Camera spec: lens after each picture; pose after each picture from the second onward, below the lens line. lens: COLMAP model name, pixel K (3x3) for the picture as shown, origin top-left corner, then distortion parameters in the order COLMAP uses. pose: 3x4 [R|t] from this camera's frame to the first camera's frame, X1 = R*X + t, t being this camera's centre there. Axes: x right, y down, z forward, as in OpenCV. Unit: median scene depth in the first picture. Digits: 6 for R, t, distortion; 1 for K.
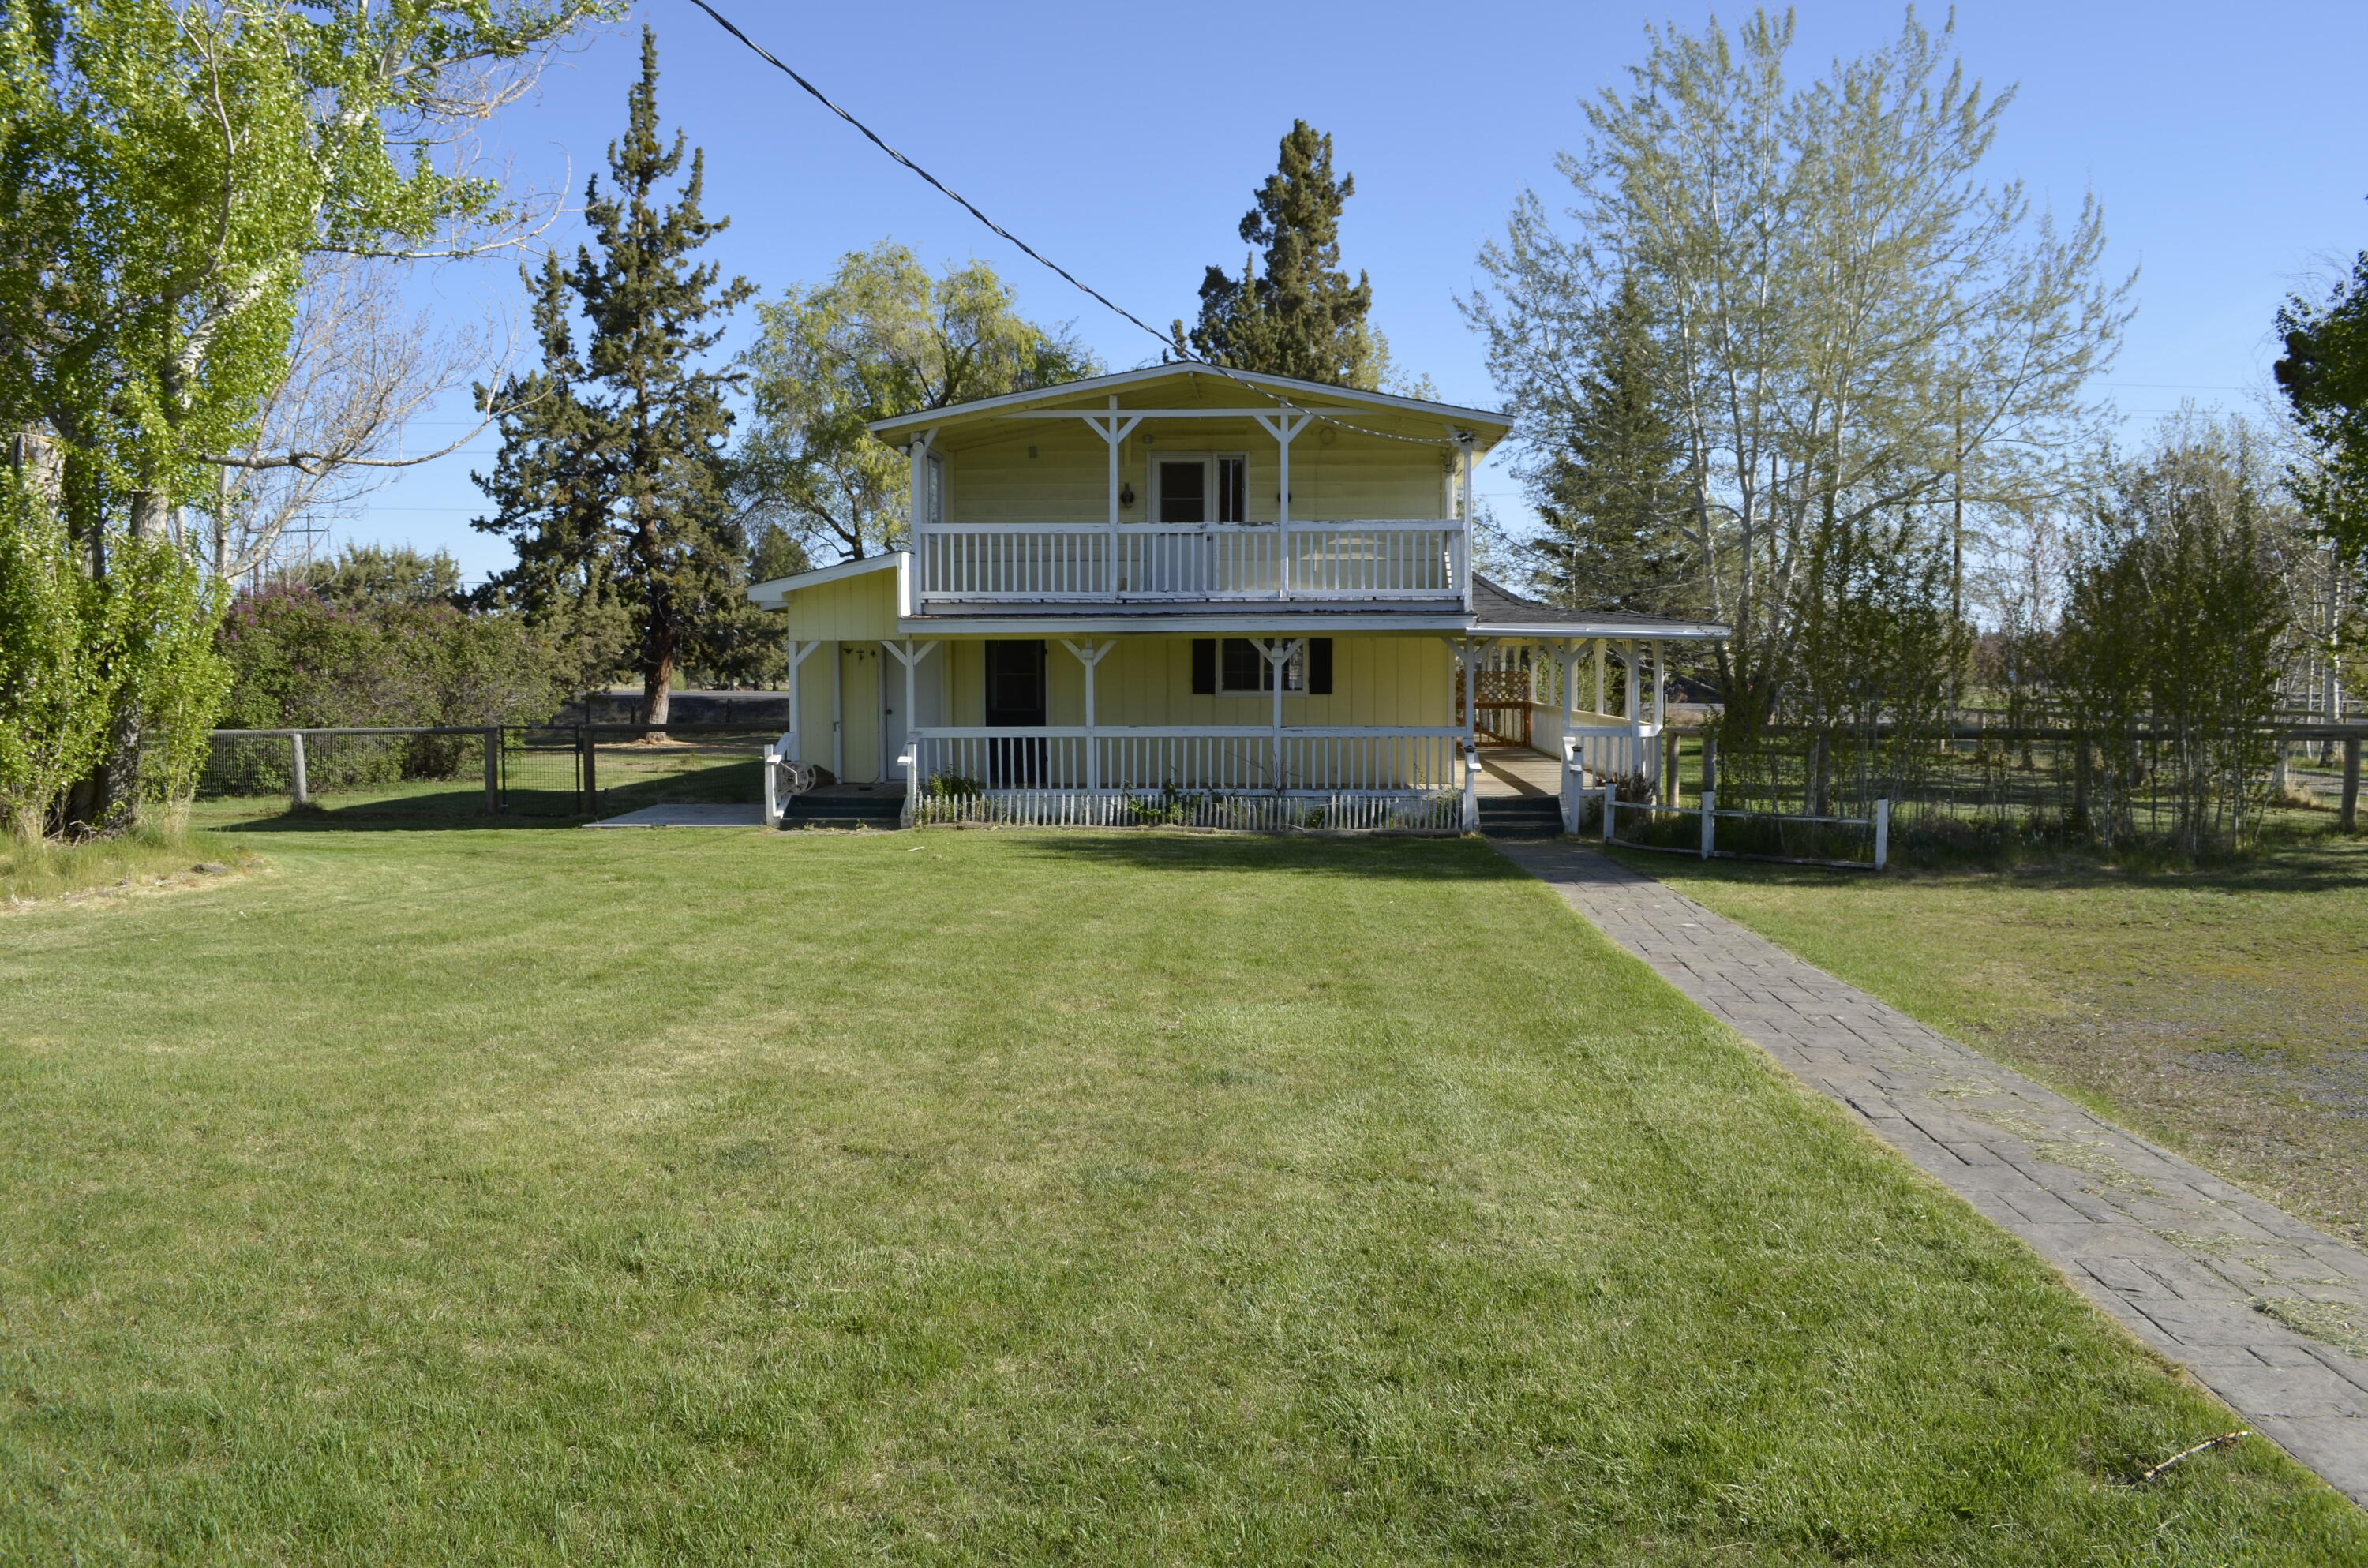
lens RADIAL K [[1916.9, 0, 1184.7], [0, 1916.9, 744.3], [0, 0, 1]] dist [-0.089922, 0.000031]
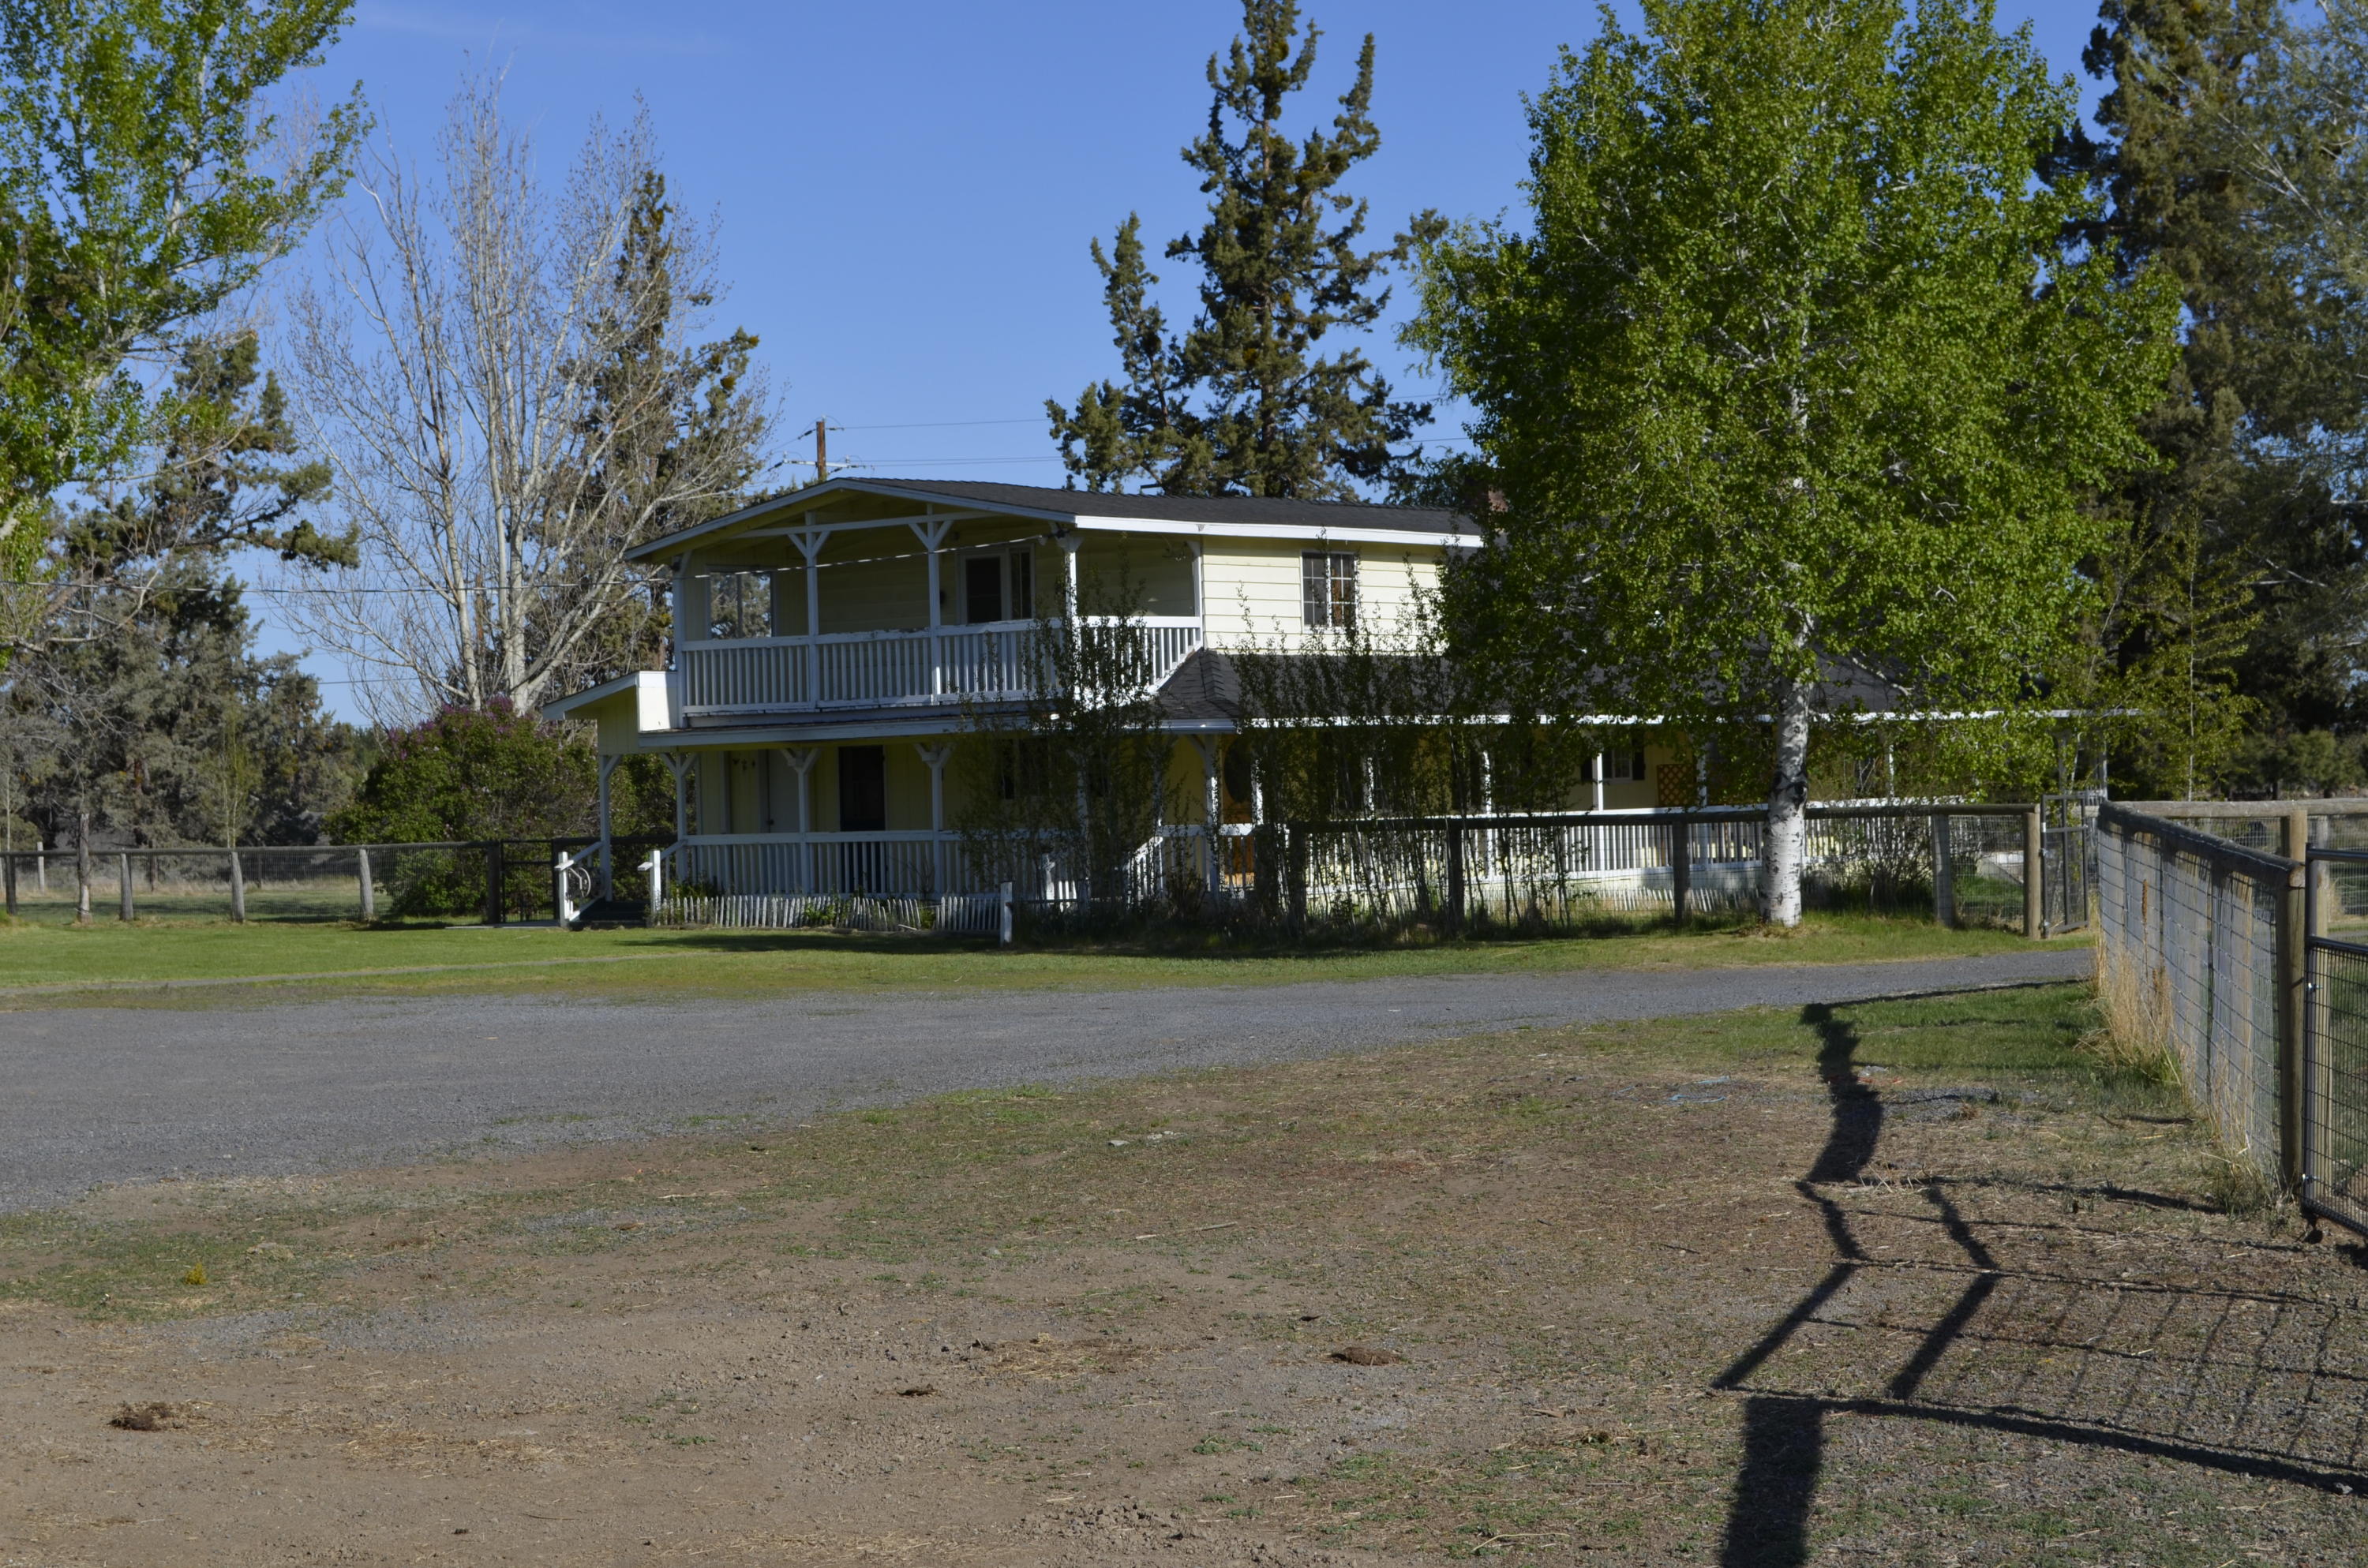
lens RADIAL K [[4017.9, 0, 1184.0], [0, 4017.9, 784.0], [0, 0, 1]] dist [-0.004720, -0.027747]
pose [[0.809337, -0.021618, -0.586947, 1.260458], [0.004070, 0.999505, -0.031201, 0.030714], [0.587331, 0.022863, 0.809024, -0.575747]]
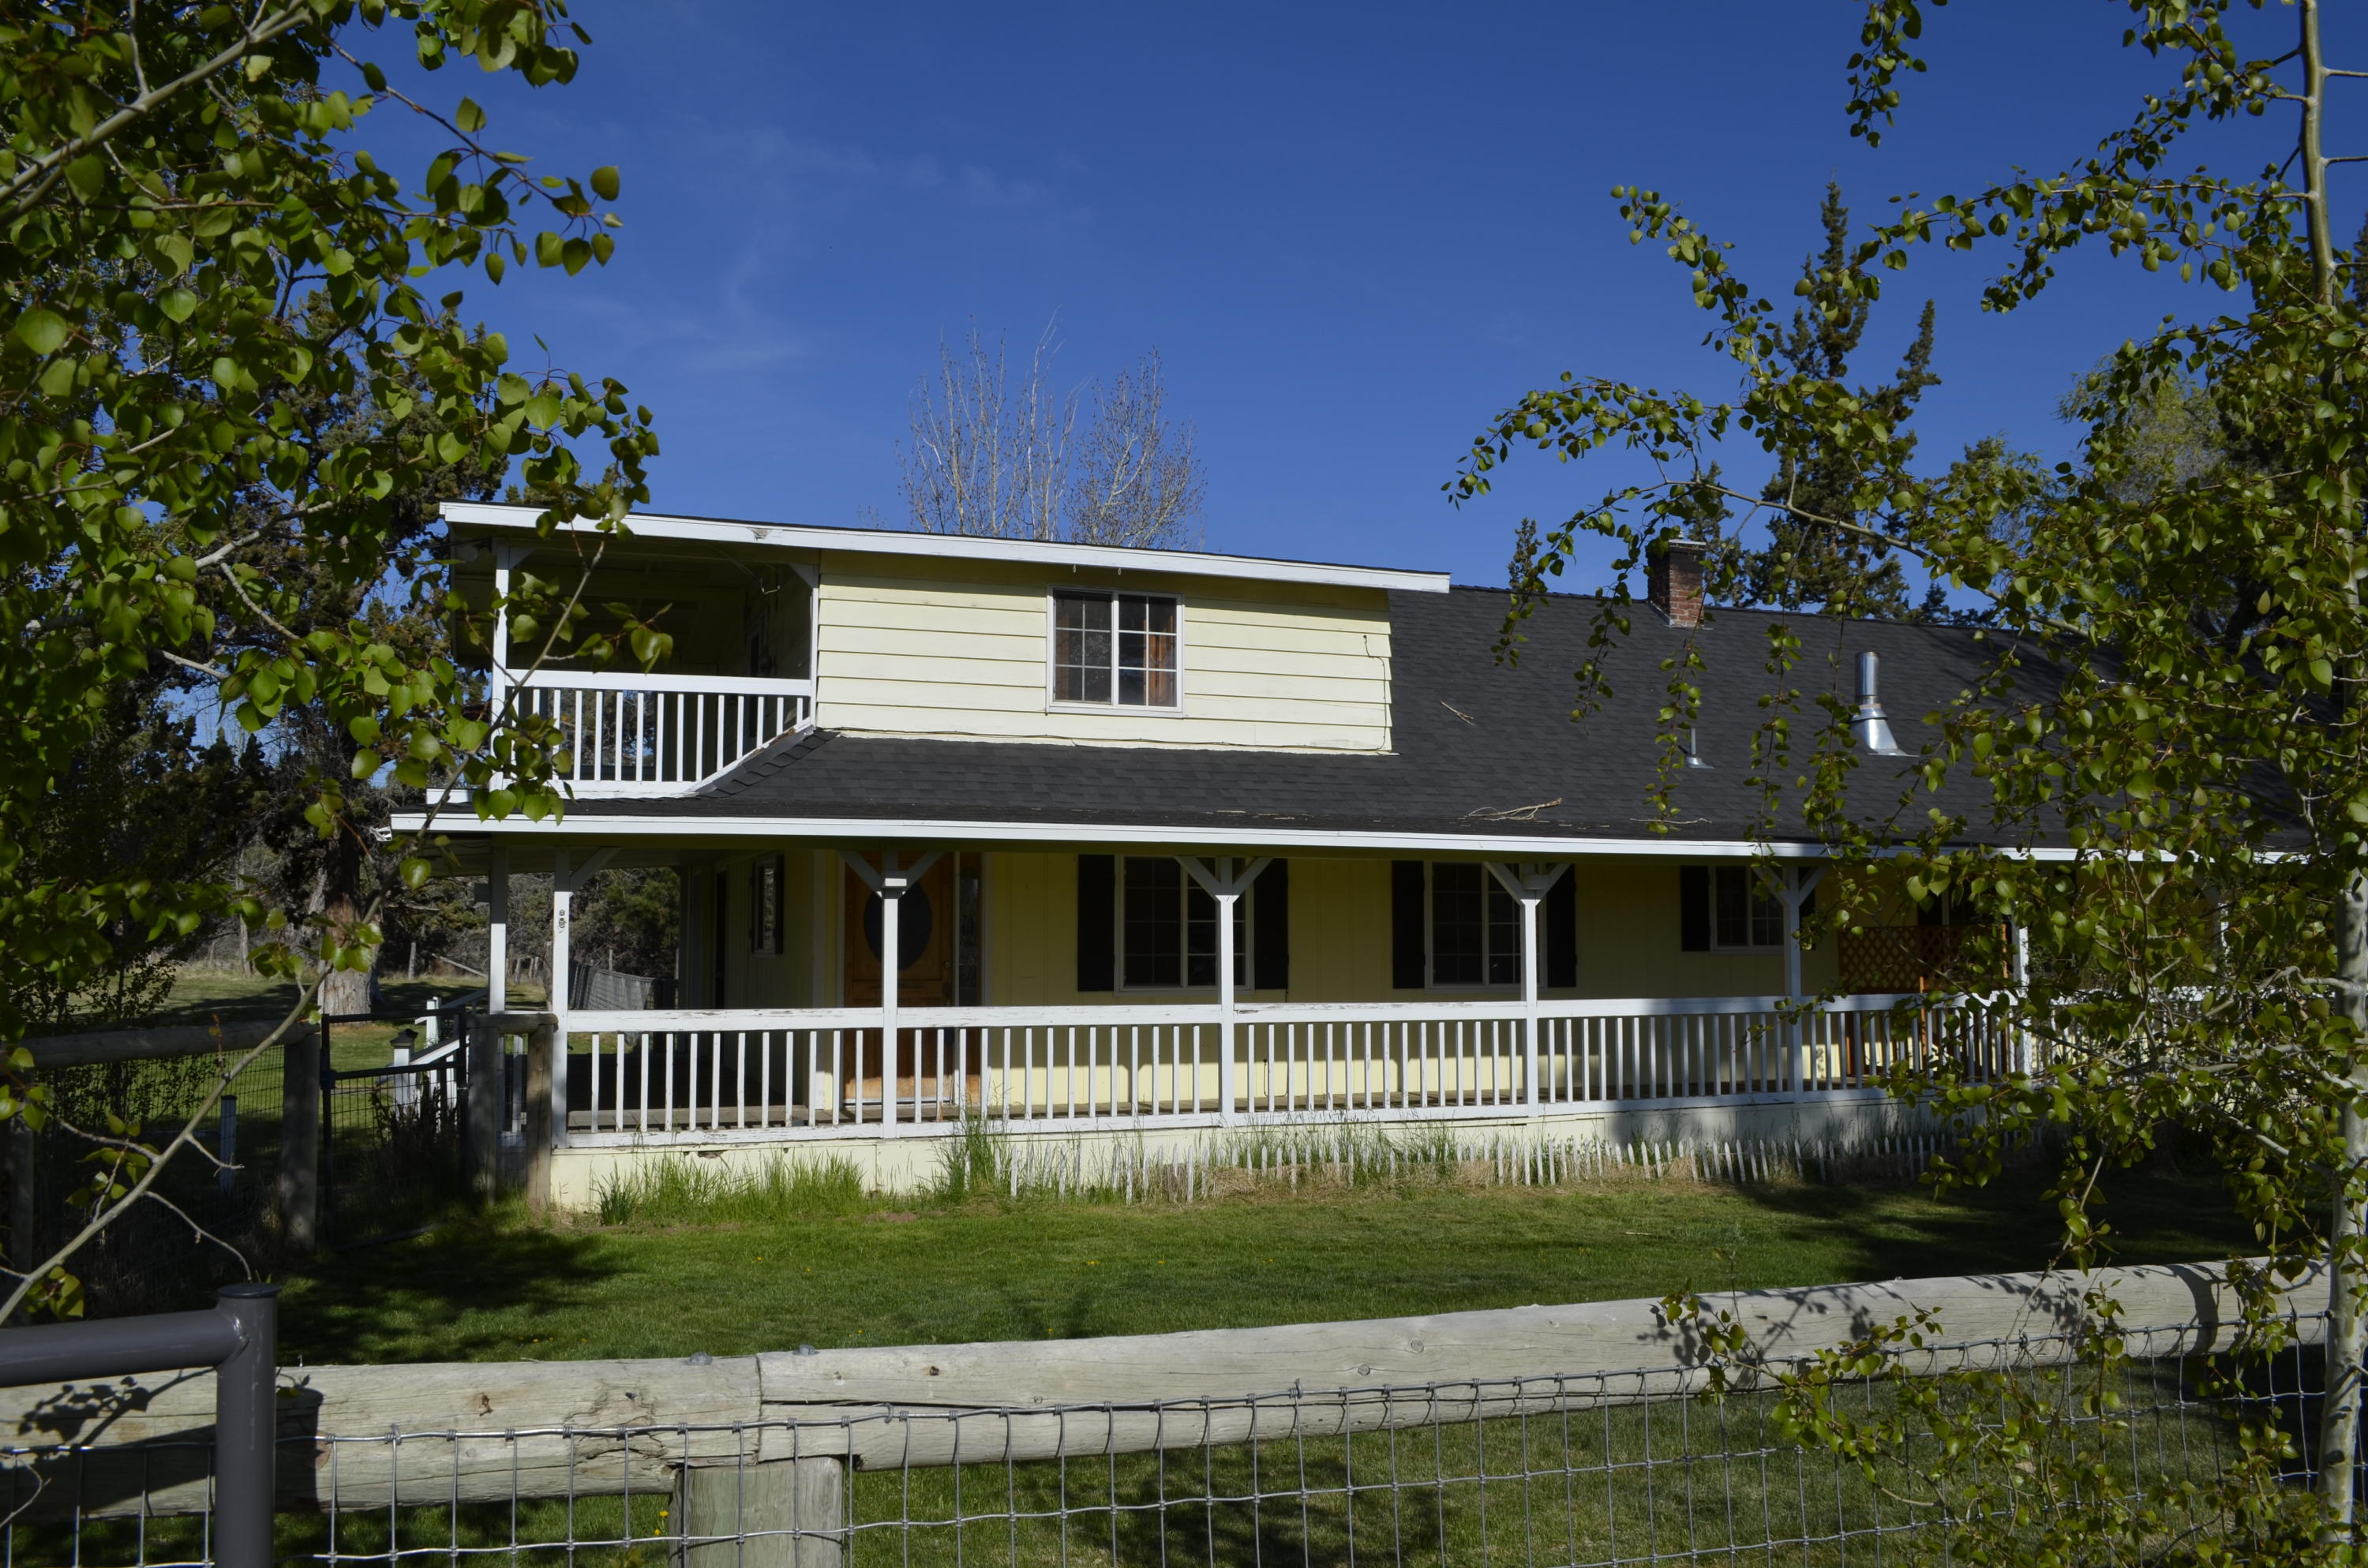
lens RADIAL K [[1916.9, 0, 1184.7], [0, 1916.9, 744.3], [0, 0, 1]] dist [-0.089922, 0.000031]
pose [[0.431717, -0.097869, -0.896684, 0.720298], [-0.031739, 0.991832, -0.123535, -0.020279], [0.901451, 0.081792, 0.425085, 0.815458]]
